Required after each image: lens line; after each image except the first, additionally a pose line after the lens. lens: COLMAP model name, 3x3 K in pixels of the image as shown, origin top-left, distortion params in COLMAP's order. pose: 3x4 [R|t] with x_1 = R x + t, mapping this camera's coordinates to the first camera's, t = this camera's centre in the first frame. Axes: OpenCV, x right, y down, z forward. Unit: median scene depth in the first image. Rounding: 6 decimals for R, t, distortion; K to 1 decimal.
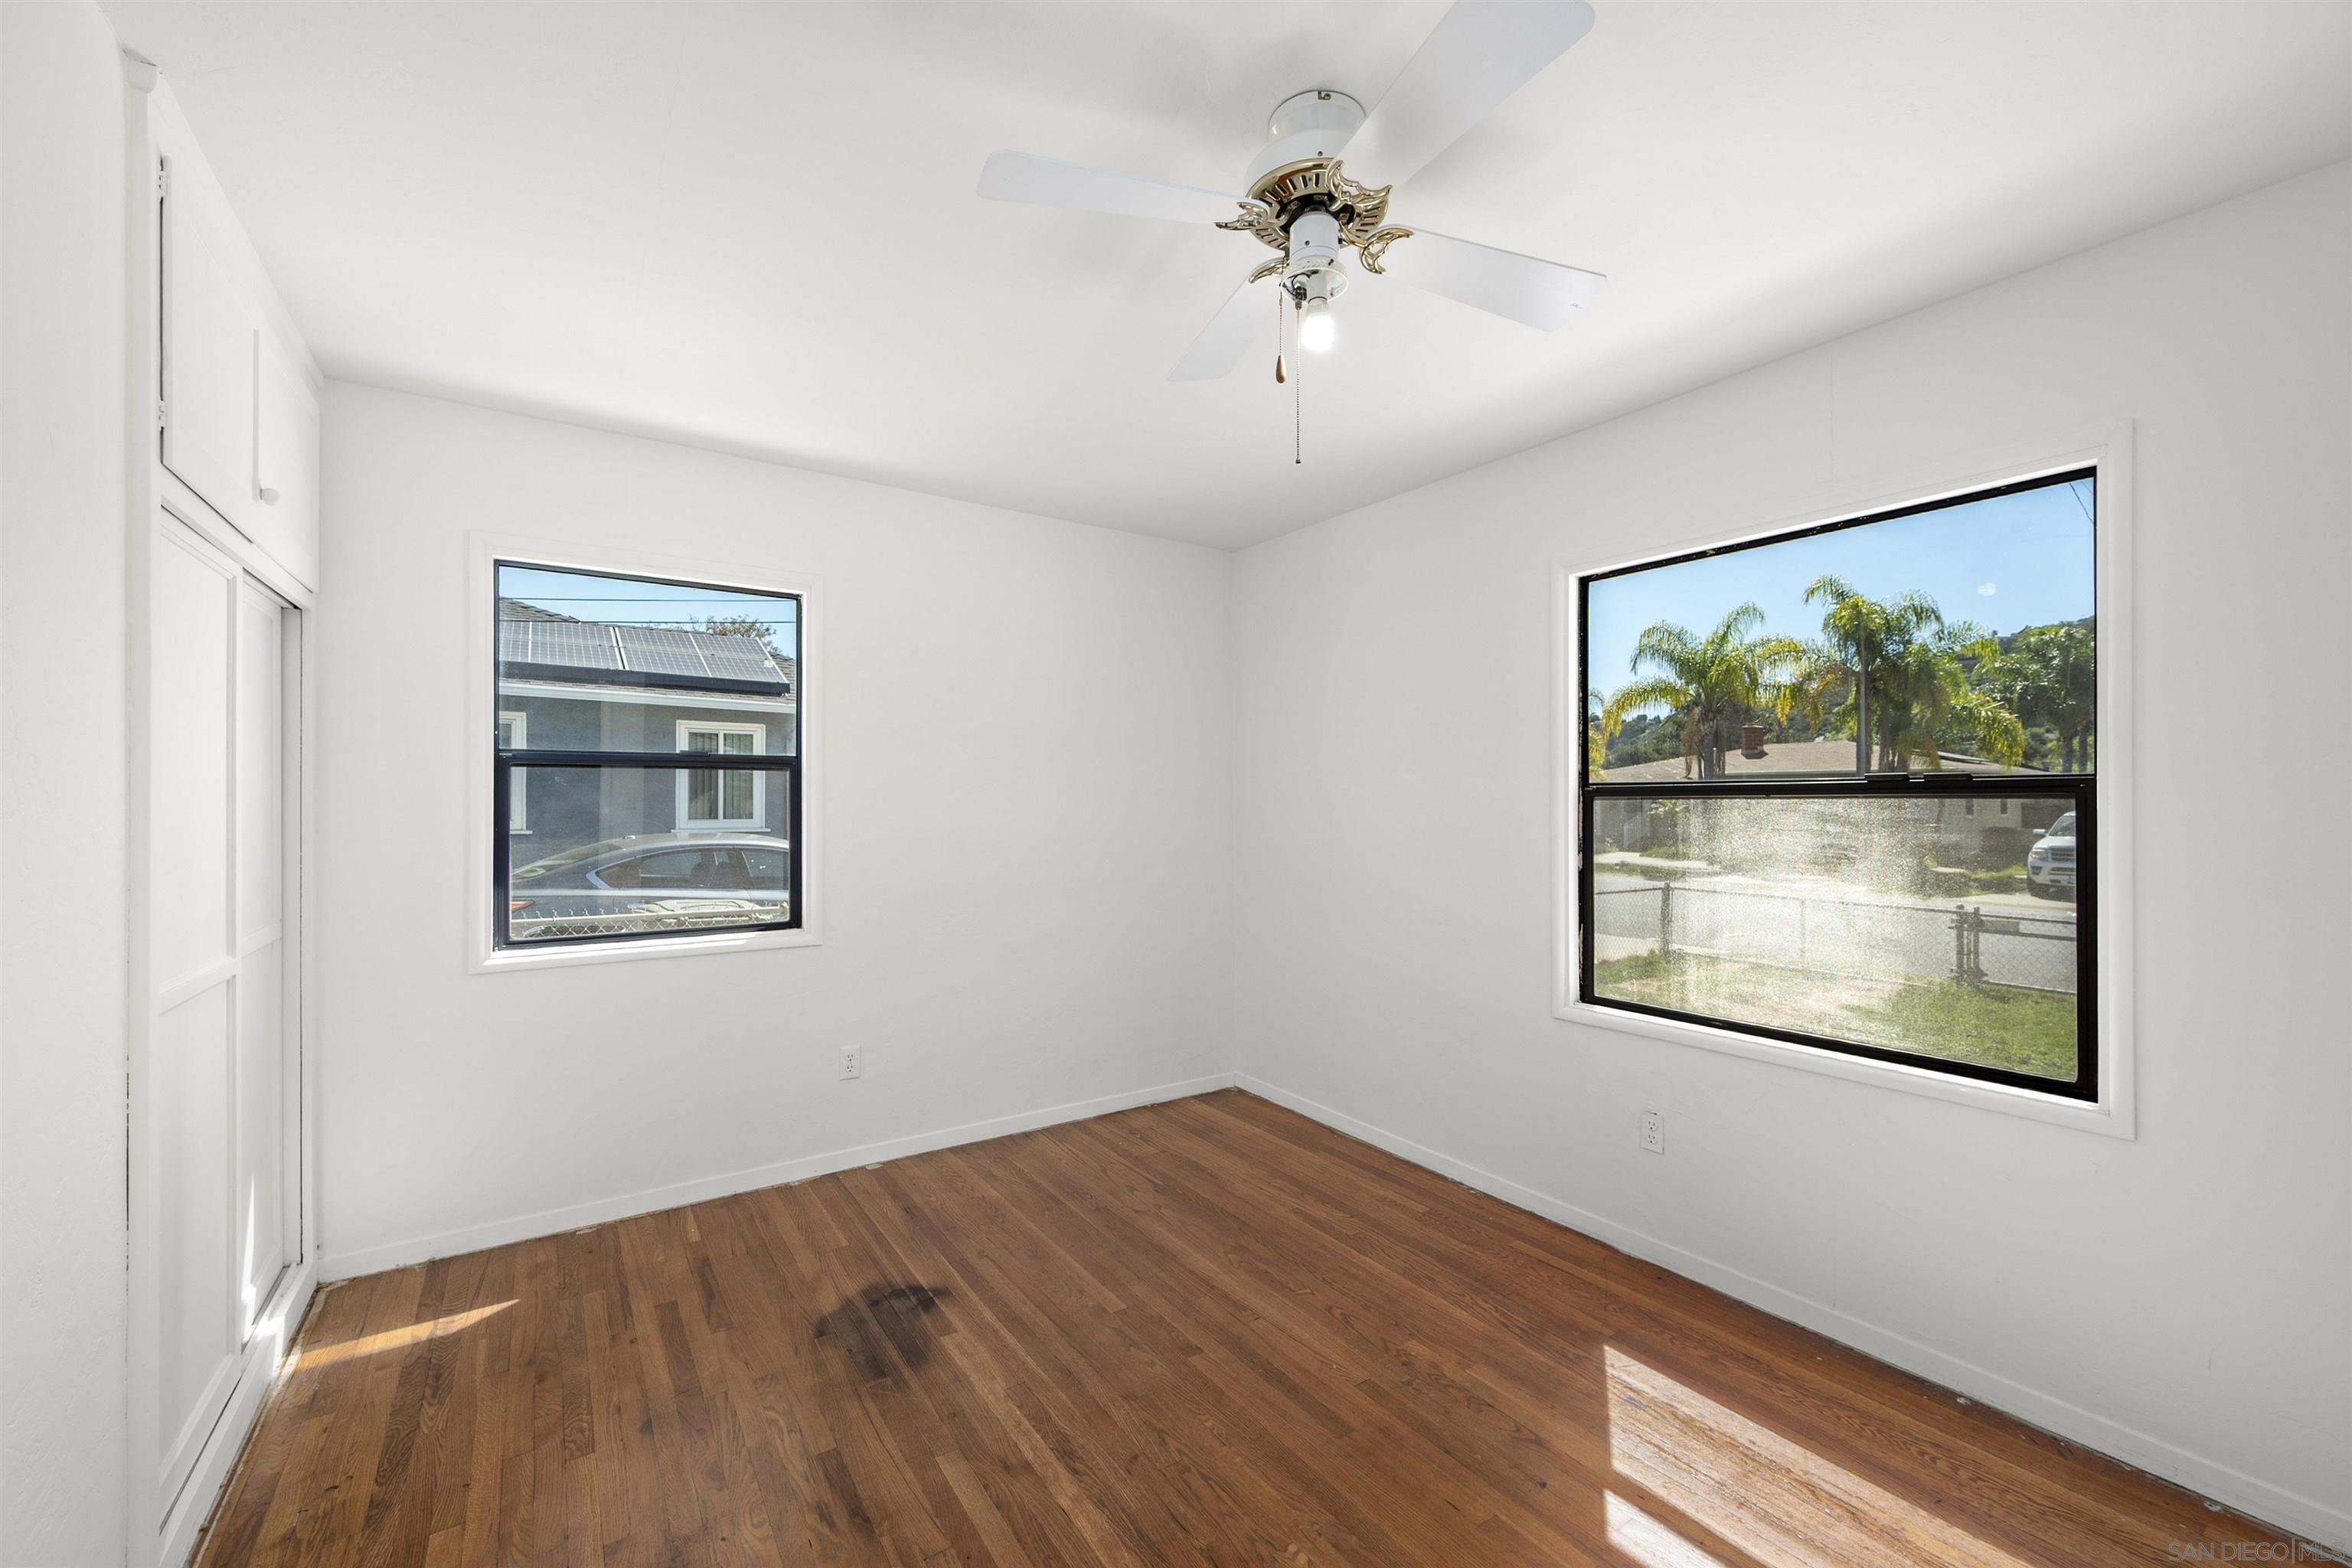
lens RADIAL K [[930.6, 0, 1175.3], [0, 930.6, 791.3], [0, 0, 1]] dist [0.002160, -0.000185]
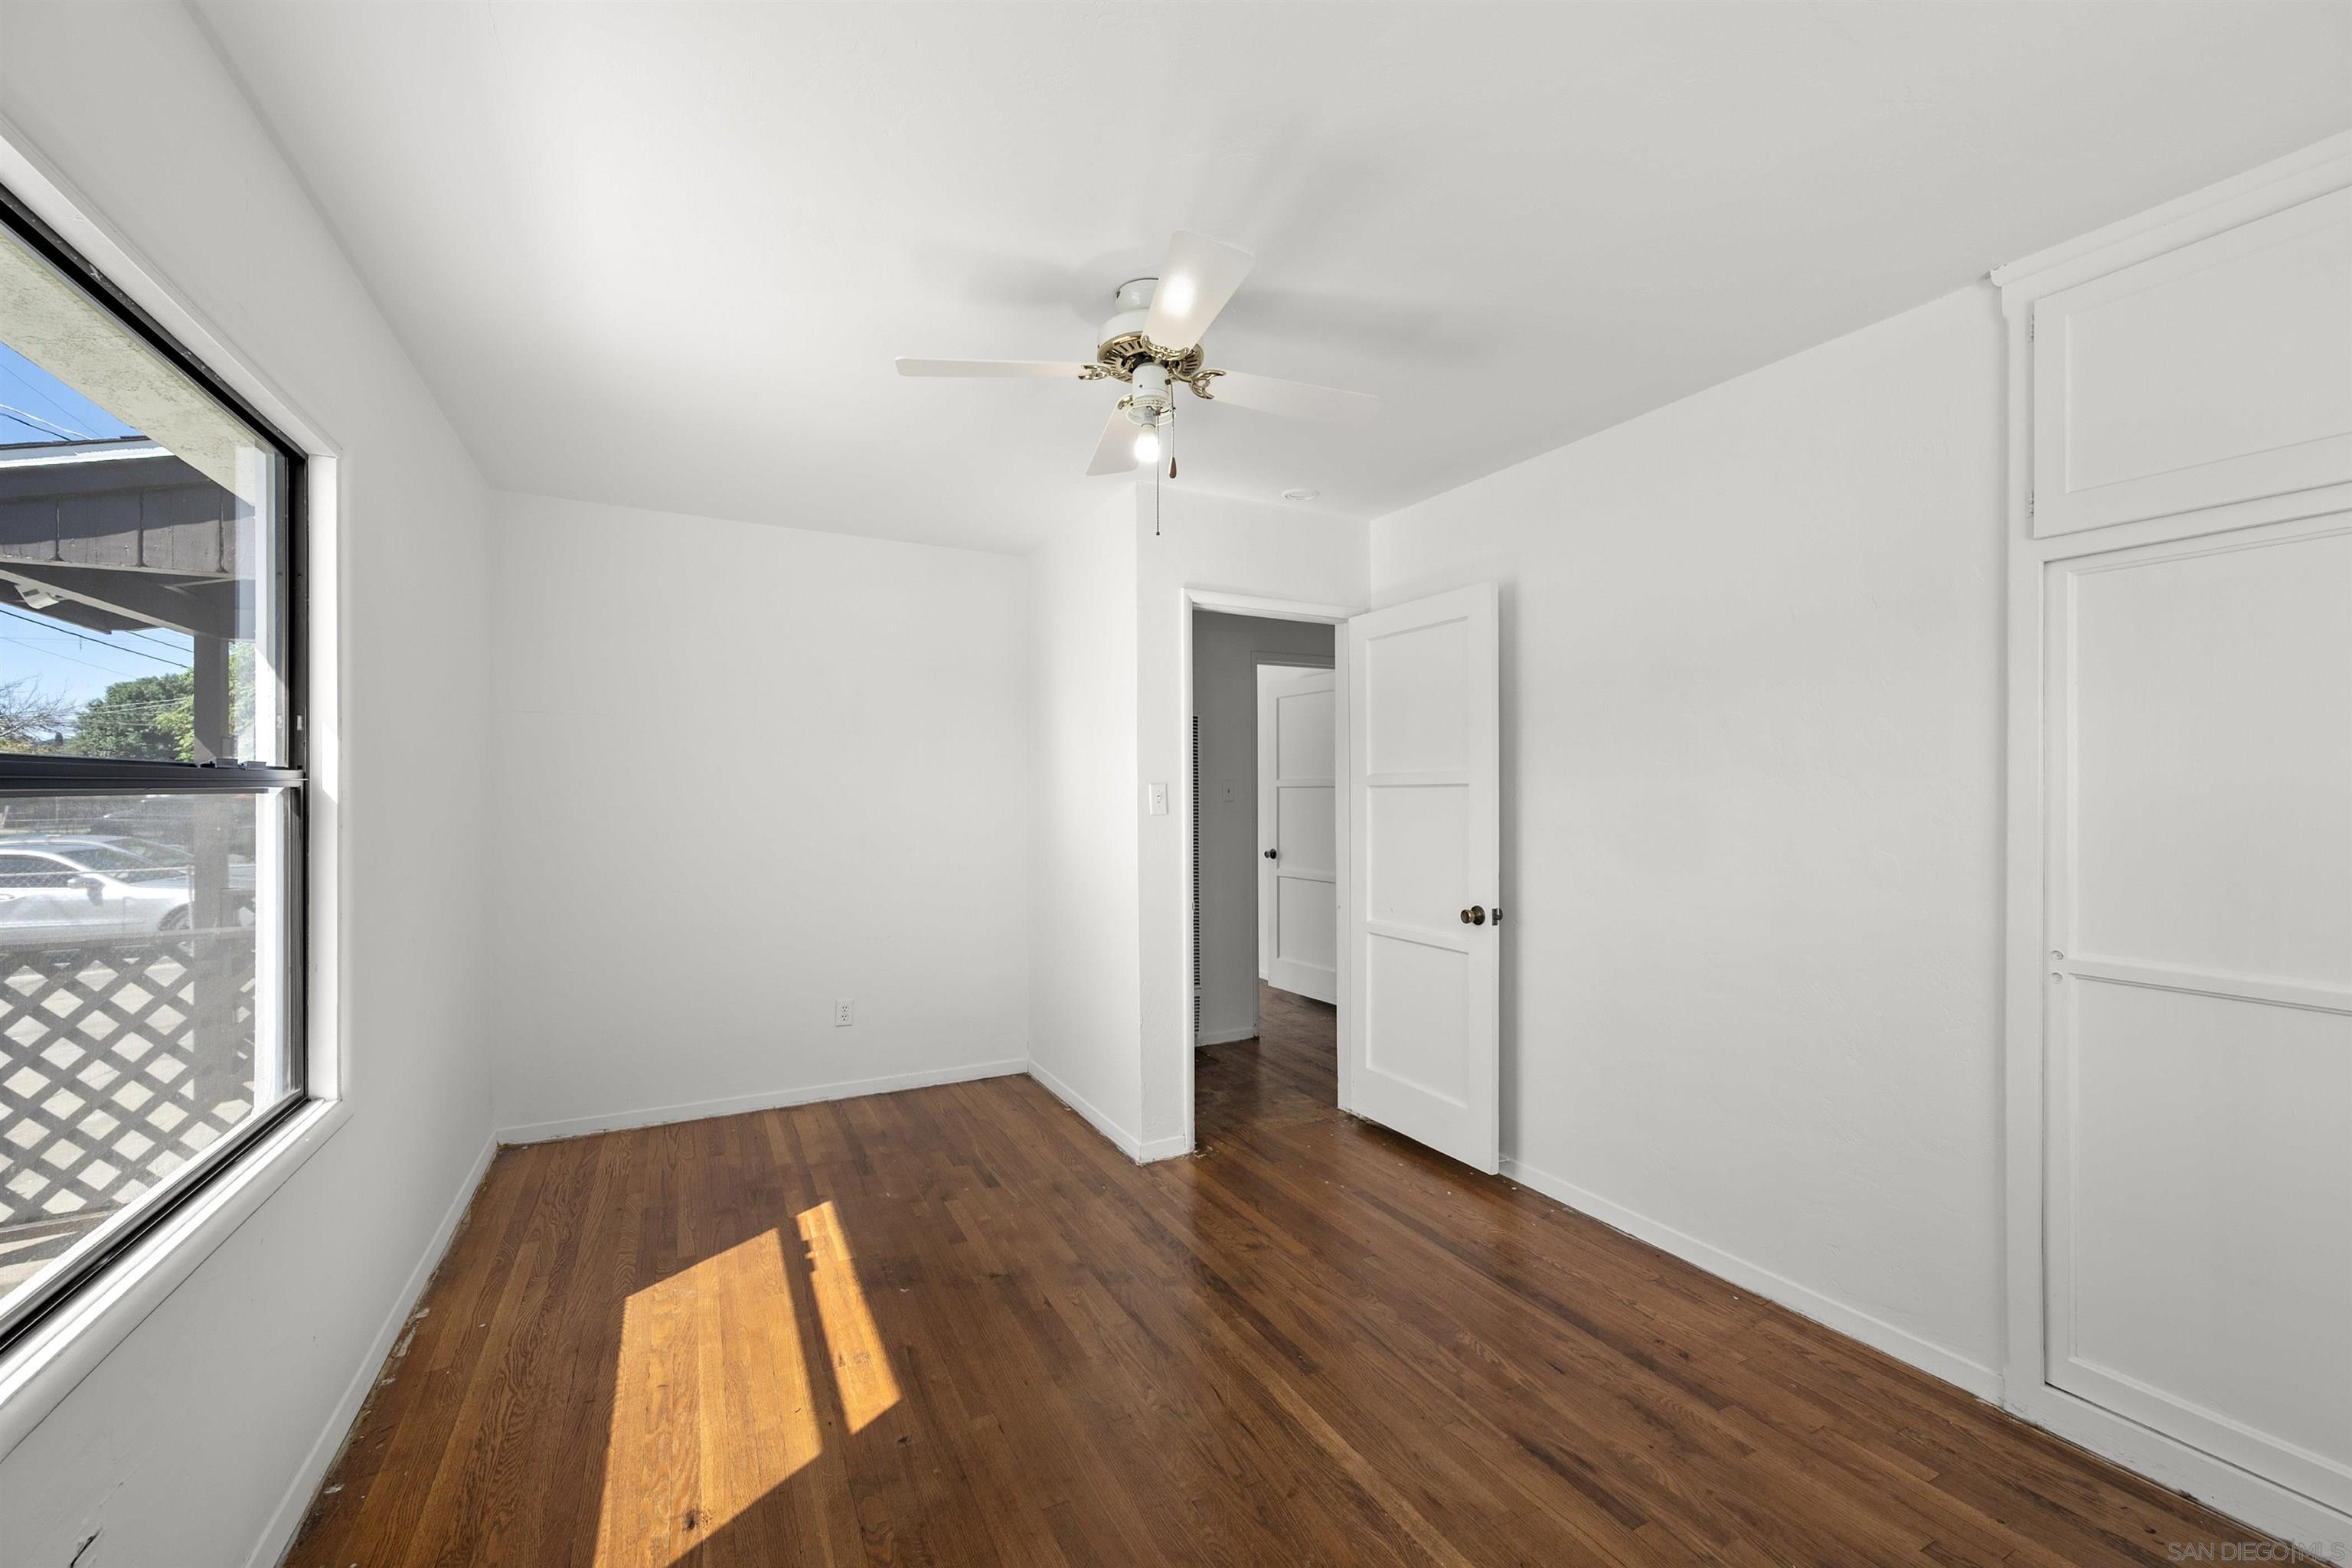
lens RADIAL K [[930.6, 0, 1175.3], [0, 930.6, 791.3], [0, 0, 1]] dist [0.002160, -0.000185]
pose [[-0.993387, -0.000320, 0.114813, -0.035540], [-0.000819, 0.999990, -0.004299, 0.007866], [-0.114811, -0.004364, -0.993378, 2.008221]]
